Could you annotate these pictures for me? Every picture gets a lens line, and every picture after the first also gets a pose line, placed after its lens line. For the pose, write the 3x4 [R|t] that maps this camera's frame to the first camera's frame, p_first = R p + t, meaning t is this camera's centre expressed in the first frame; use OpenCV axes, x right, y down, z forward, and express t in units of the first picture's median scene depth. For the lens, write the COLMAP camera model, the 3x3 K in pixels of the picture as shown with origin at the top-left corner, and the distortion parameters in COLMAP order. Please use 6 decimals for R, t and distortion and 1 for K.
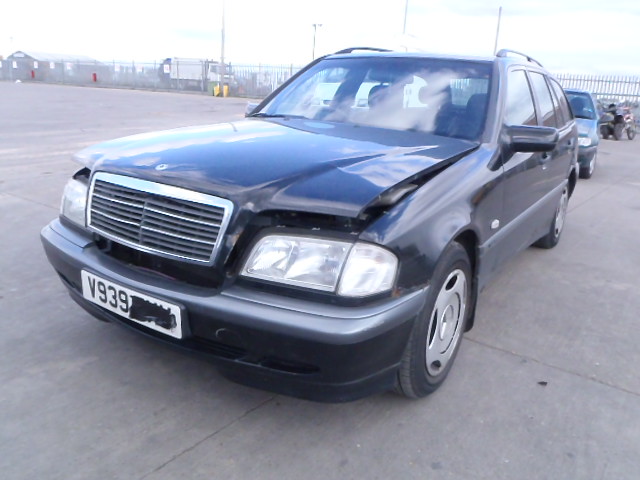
lens RADIAL K [[521.0, 0, 320.0], [0, 521.0, 240.0], [0, 0, 1]] dist [0.004913, 0.001139]
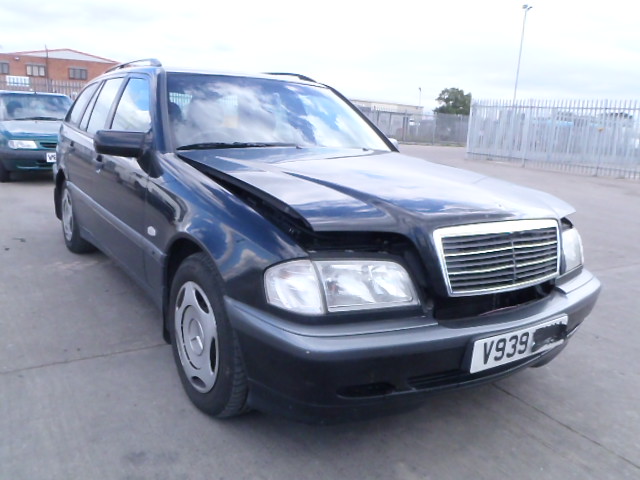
lens RADIAL K [[521.0, 0, 320.0], [0, 521.0, 240.0], [0, 0, 1]] dist [0.004913, 0.001139]
pose [[0.359681, -0.234488, 0.903131, -1.281256], [0.204502, 0.964185, 0.168895, -0.300007], [-0.910389, 0.123944, 0.394753, 0.876114]]
